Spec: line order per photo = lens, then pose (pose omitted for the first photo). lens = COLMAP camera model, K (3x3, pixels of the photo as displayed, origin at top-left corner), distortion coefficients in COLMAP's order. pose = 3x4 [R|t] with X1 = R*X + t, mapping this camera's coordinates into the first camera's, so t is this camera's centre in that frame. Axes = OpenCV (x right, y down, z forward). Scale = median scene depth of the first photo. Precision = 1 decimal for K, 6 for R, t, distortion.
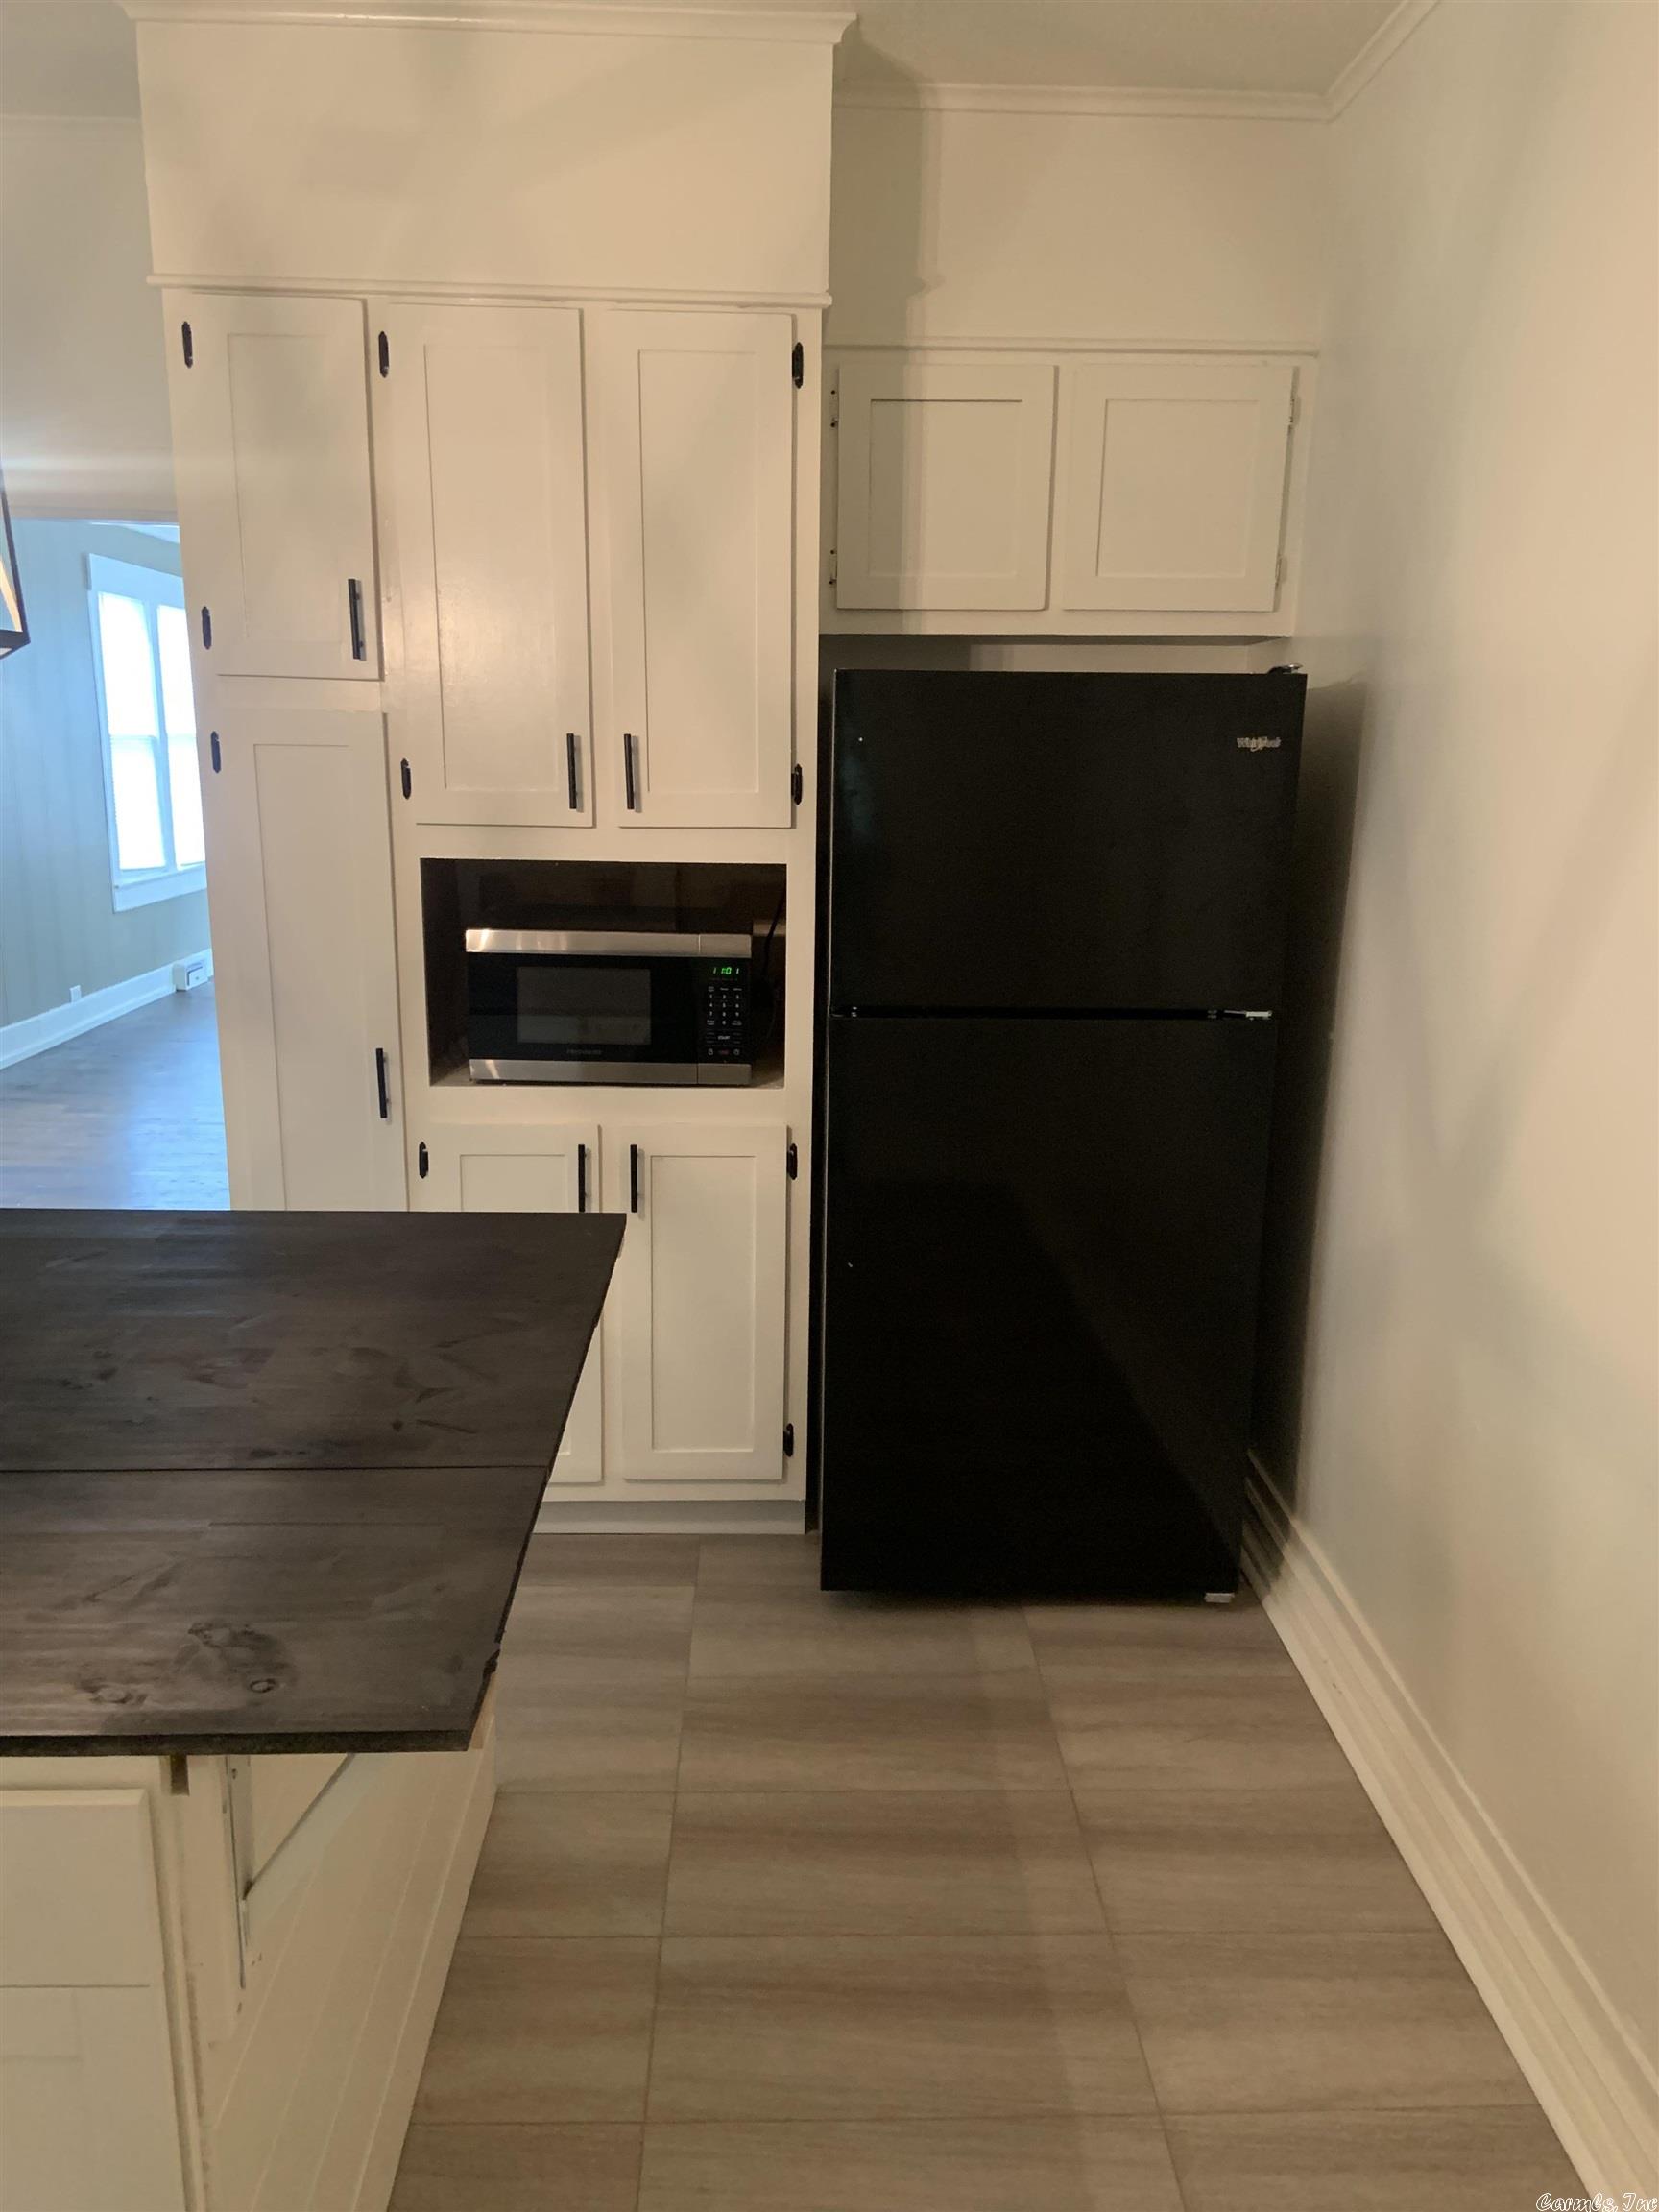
lens RADIAL K [[1664.3, 0, 826.7], [0, 1664.3, 1112.6], [0, 0, 1]] dist [0.057917, -0.026147]
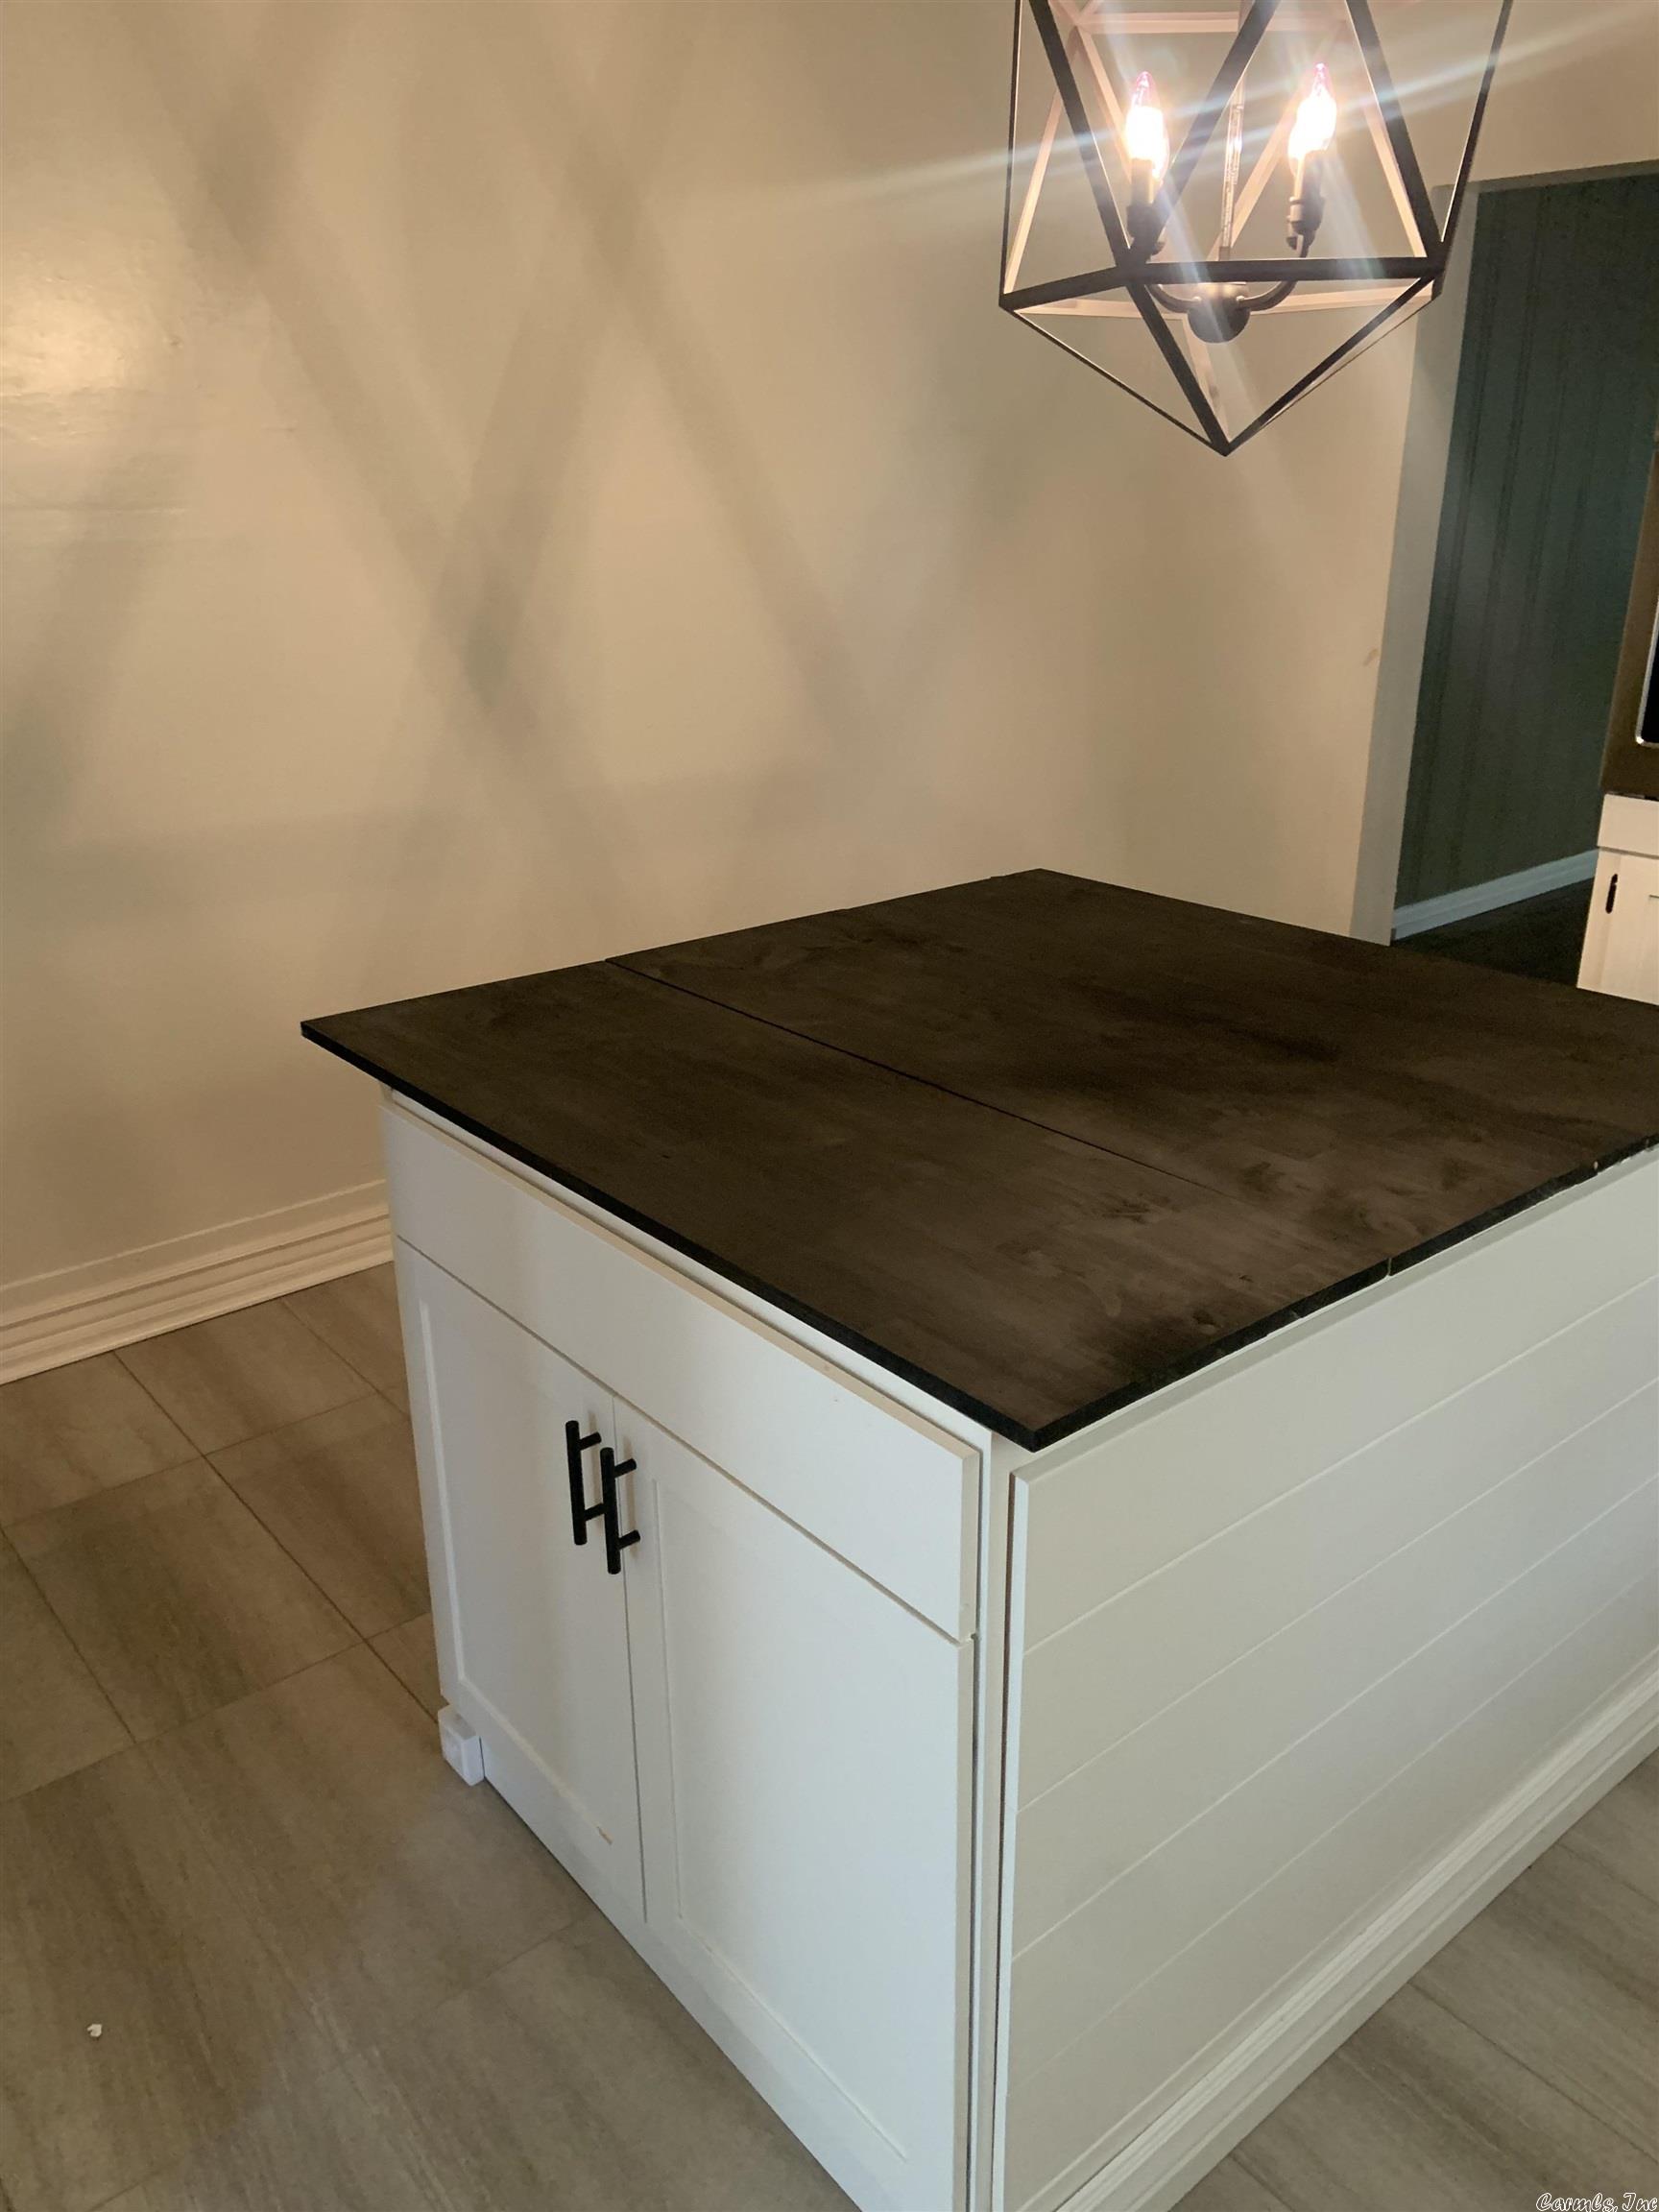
lens RADIAL K [[1664.3, 0, 833.1], [0, 1664.3, 1105.5], [0, 0, 1]] dist [0.057917, -0.026147]
pose [[-0.611712, -0.284392, 0.738193, -0.795492], [0.173278, 0.862317, 0.475799, -0.214170], [-0.771870, 0.418965, -0.478211, 1.087316]]
